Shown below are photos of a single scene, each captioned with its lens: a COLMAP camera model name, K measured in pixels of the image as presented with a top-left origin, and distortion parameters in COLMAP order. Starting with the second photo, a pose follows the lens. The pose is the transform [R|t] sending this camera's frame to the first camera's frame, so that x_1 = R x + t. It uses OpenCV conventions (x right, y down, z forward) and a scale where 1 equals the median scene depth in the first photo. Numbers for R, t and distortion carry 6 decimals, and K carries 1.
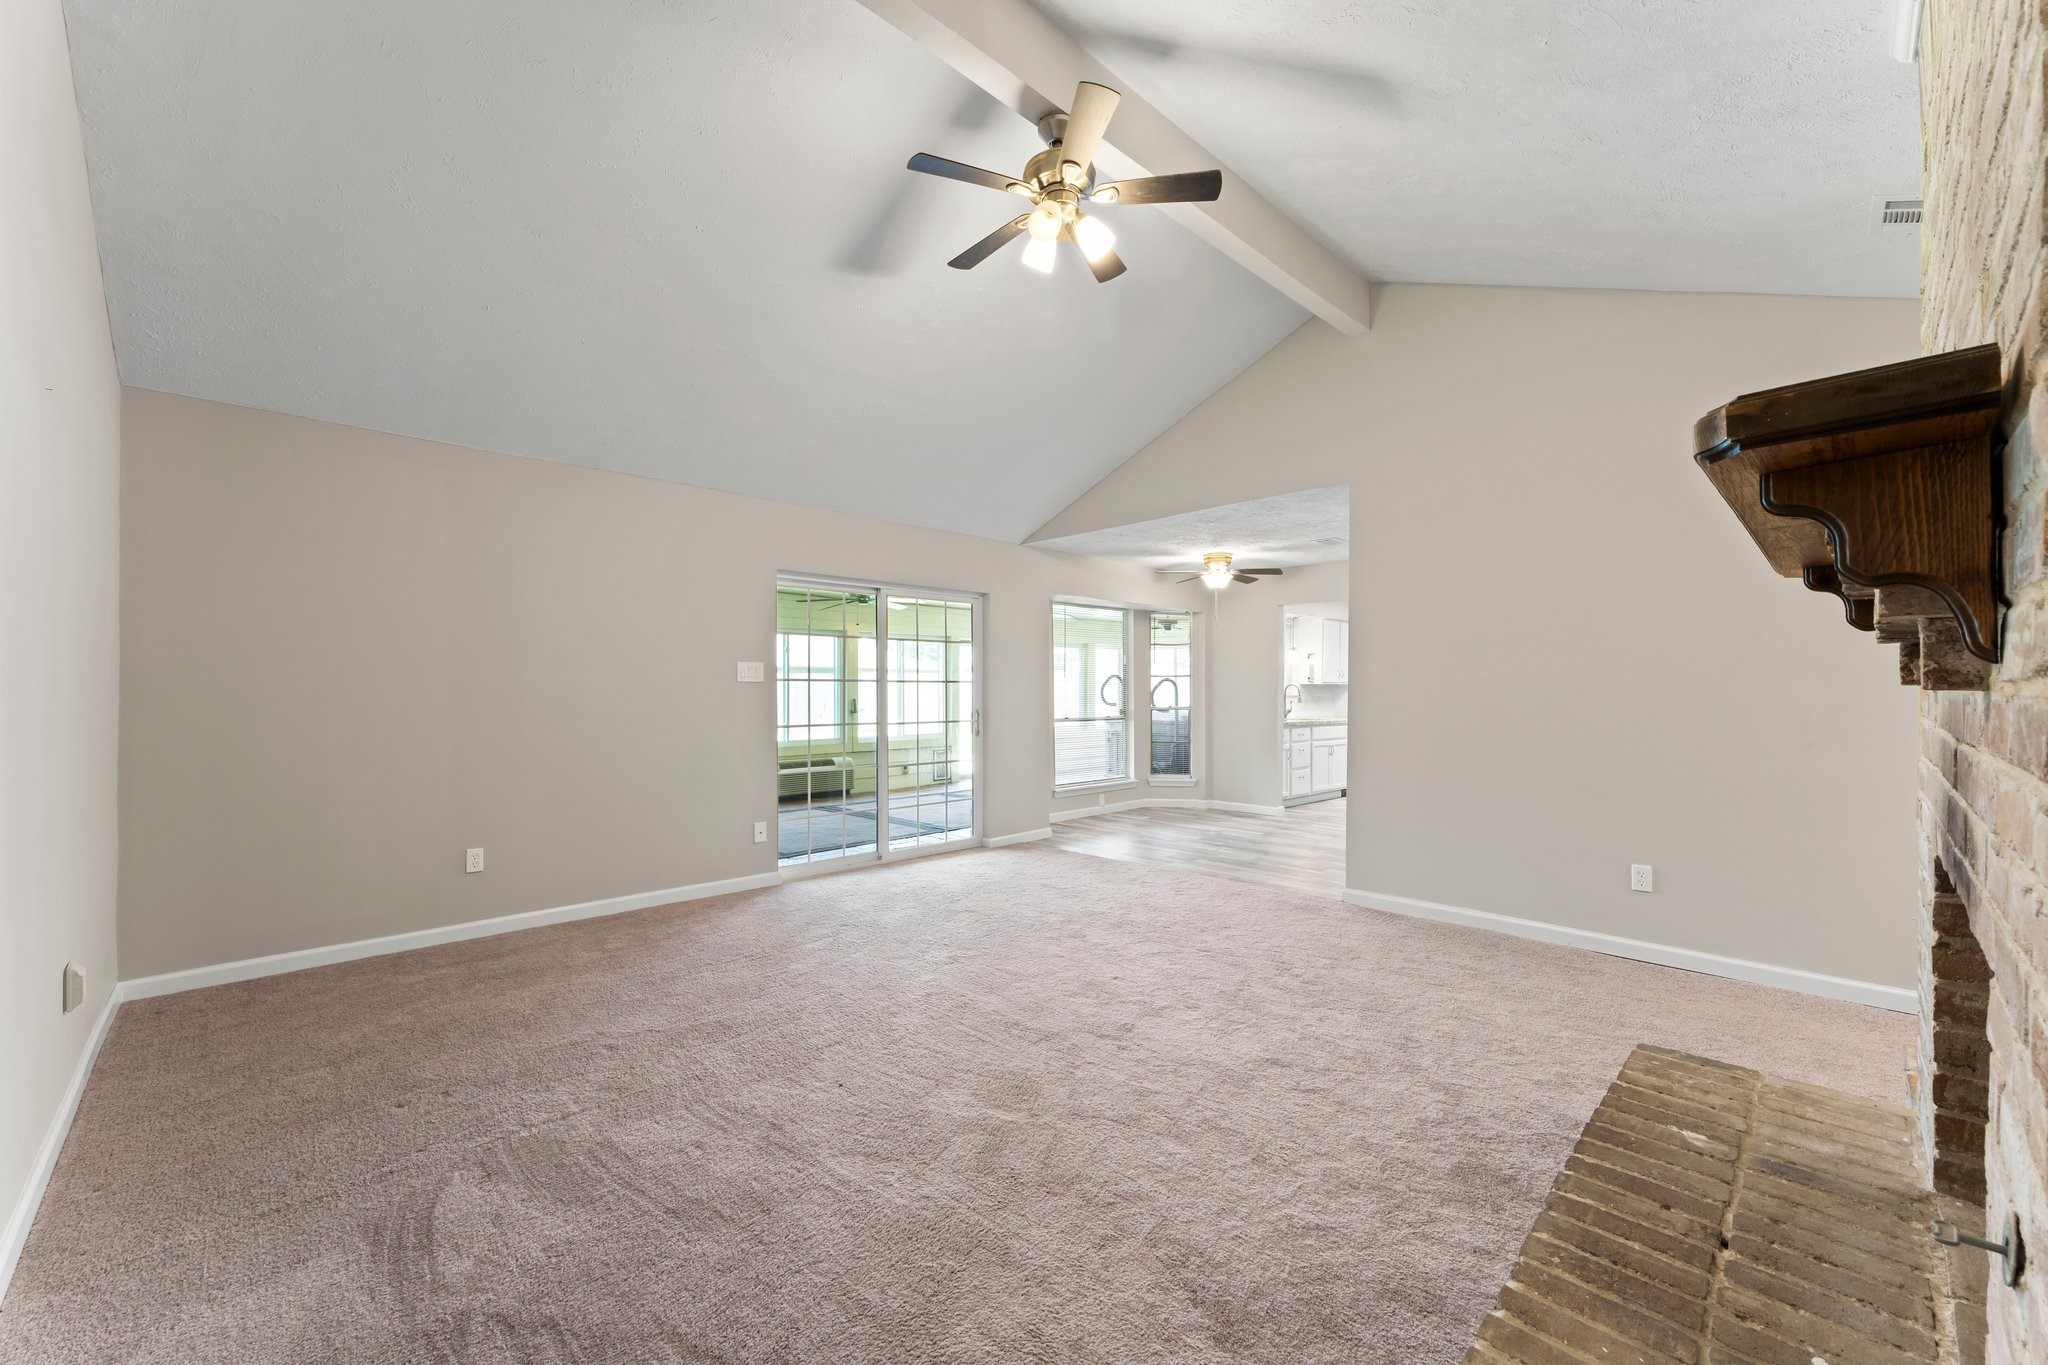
lens RADIAL K [[815.2, 0, 1038.1], [0, 815.2, 683.0], [0, 0, 1]] dist [0.000592, -0.000170]
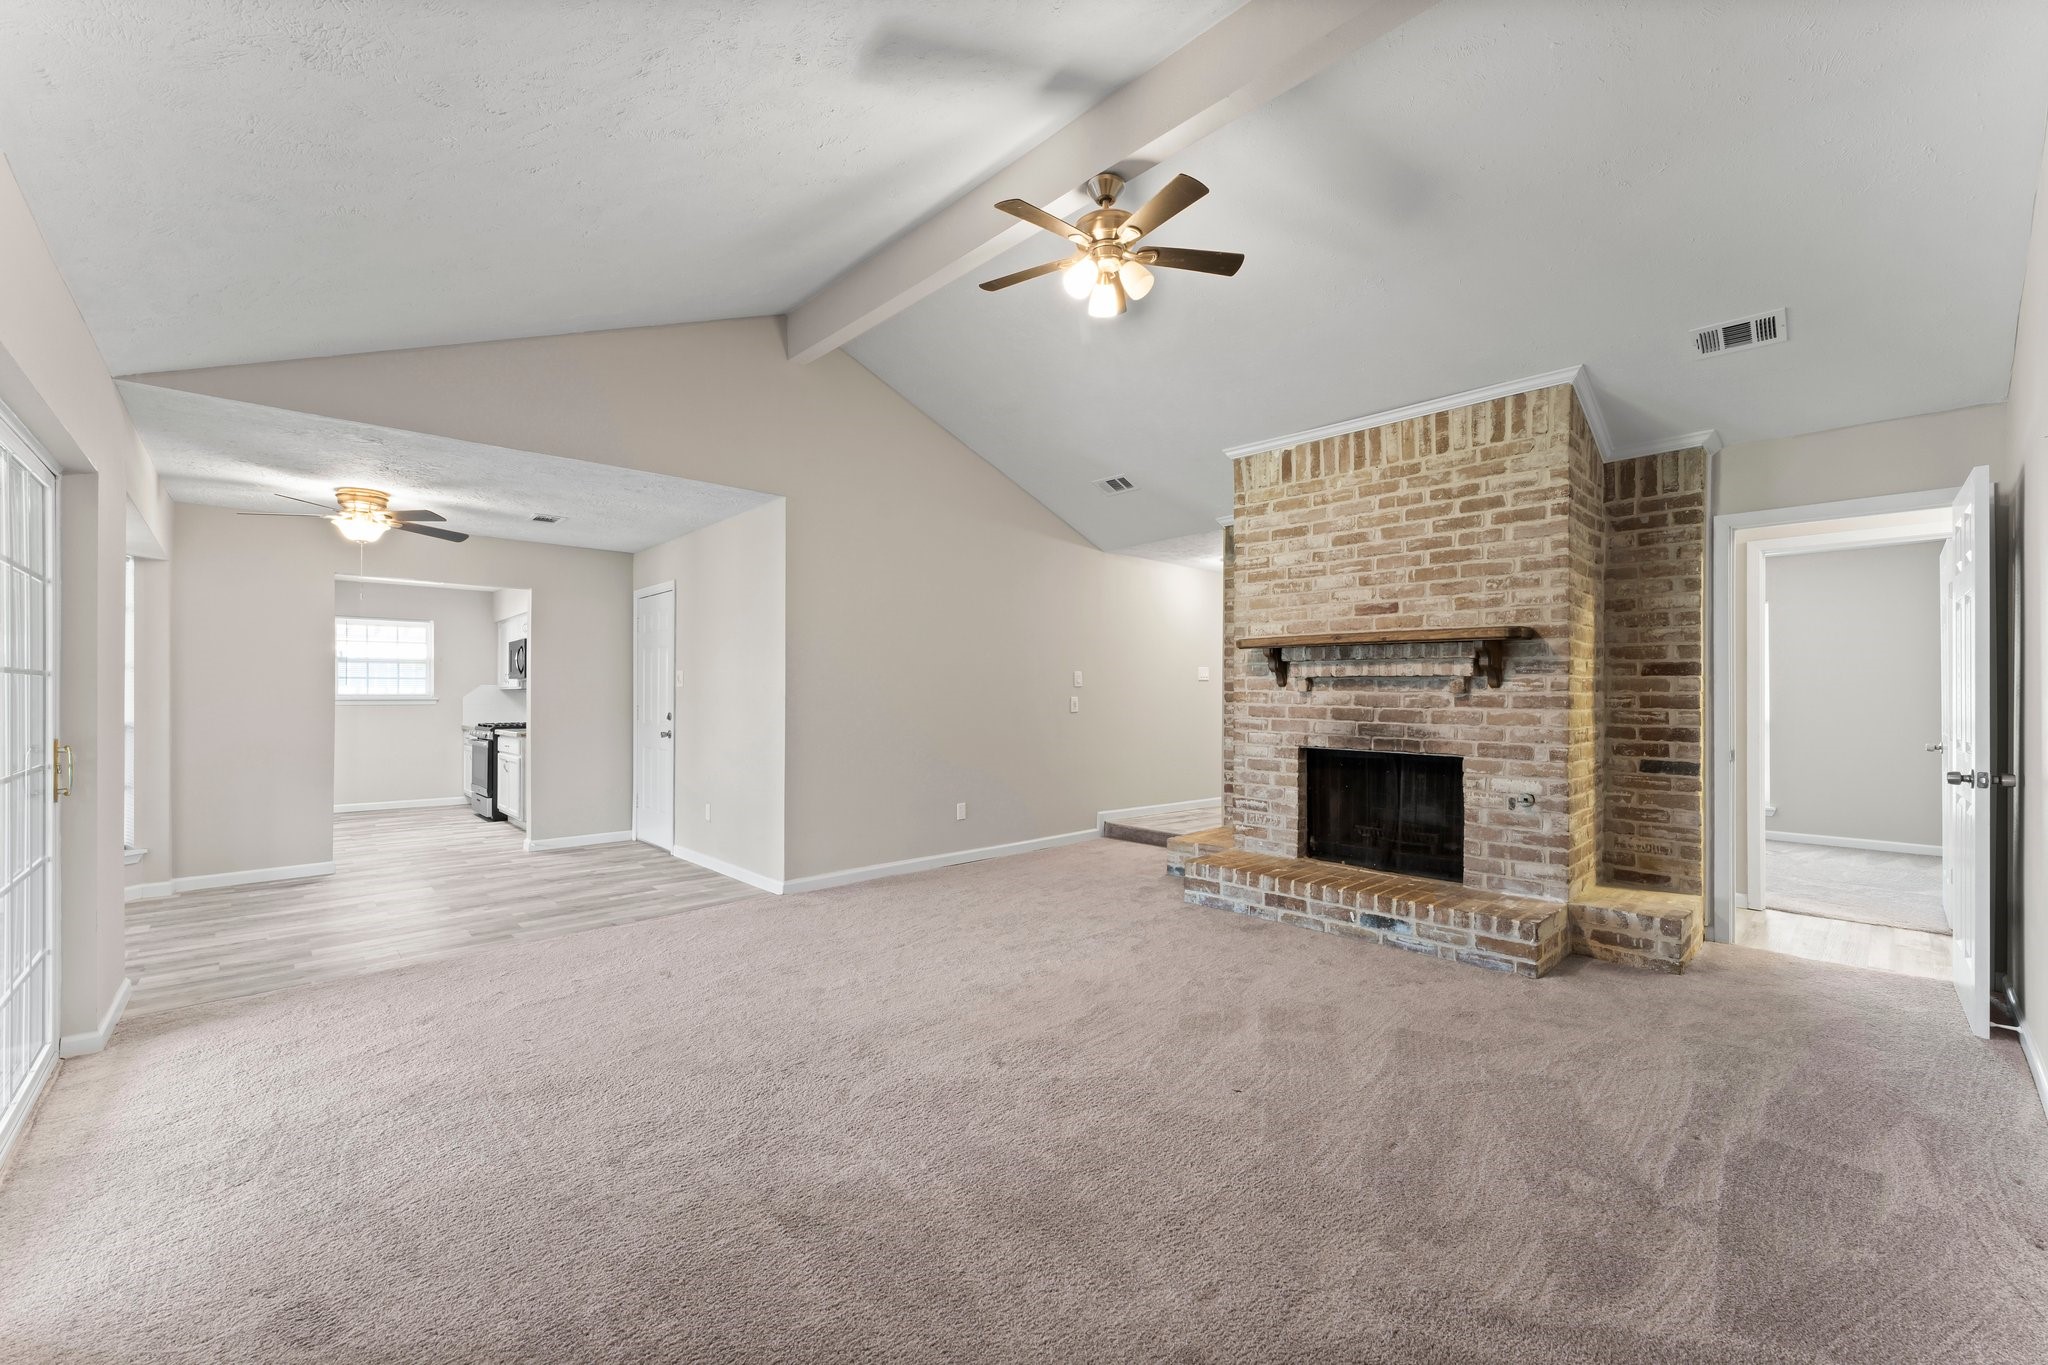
lens RADIAL K [[815.2, 0, 1025.7], [0, 815.2, 689.1], [0, 0, 1]] dist [0.000592, -0.000170]
pose [[0.015367, 0.008805, 0.999843, -0.441946], [-0.006773, 0.999939, -0.008702, 0.006985], [-0.999859, -0.006638, 0.015426, 0.446074]]
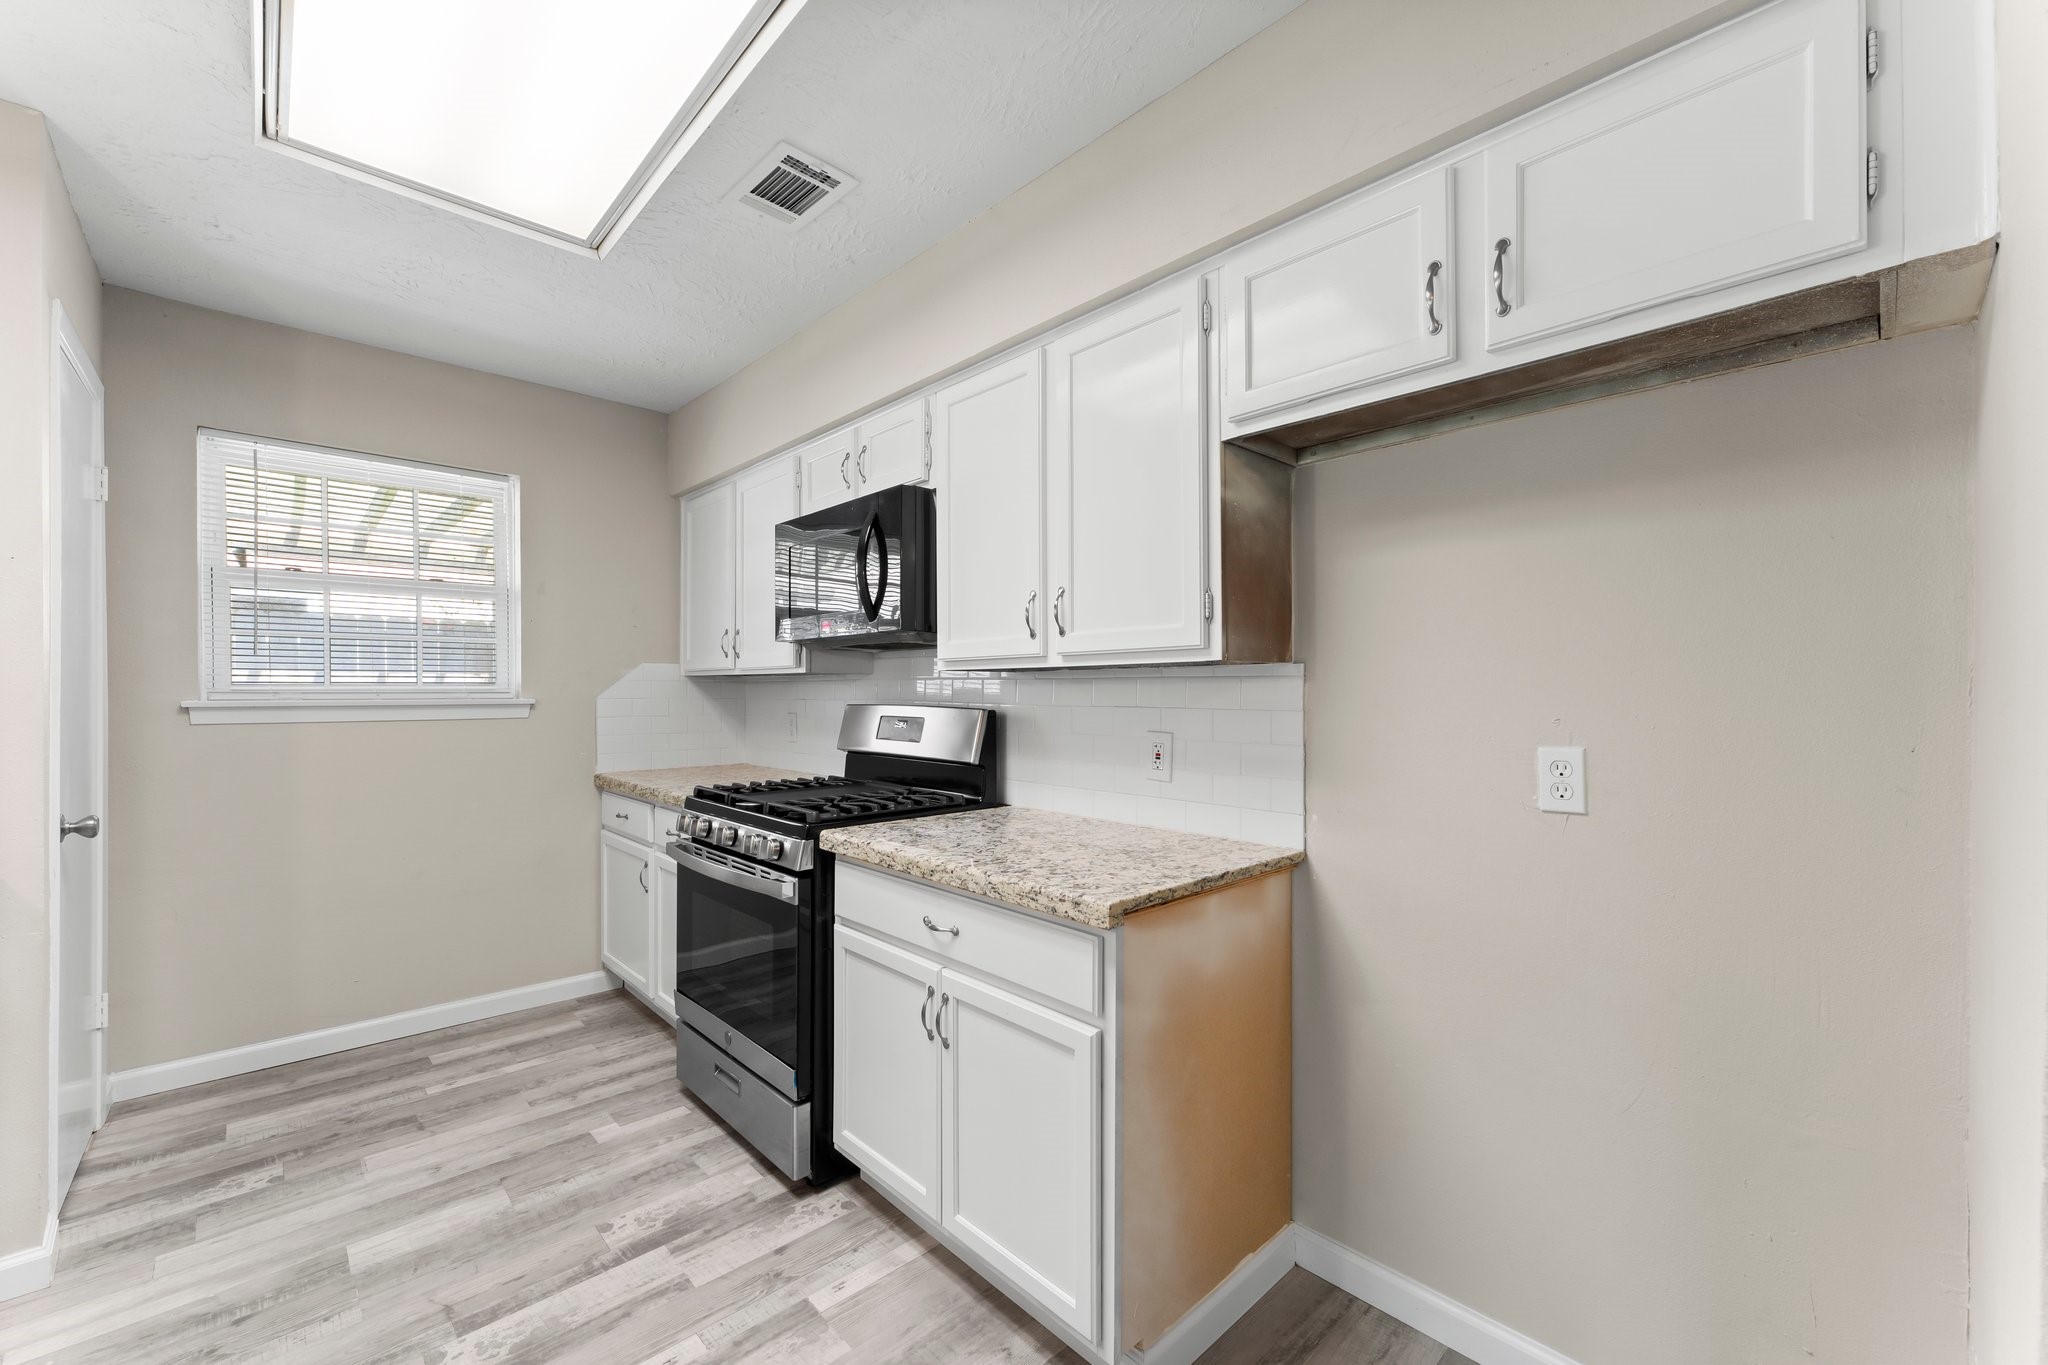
lens RADIAL K [[815.2, 0, 1045.0], [0, 815.2, 690.1], [0, 0, 1]] dist [0.000592, -0.000170]
pose [[-0.000201, 0.001781, 0.999998, 0.371898], [-0.009796, 0.999950, -0.001783, 0.009152], [-0.999952, -0.009797, -0.000183, 1.103440]]
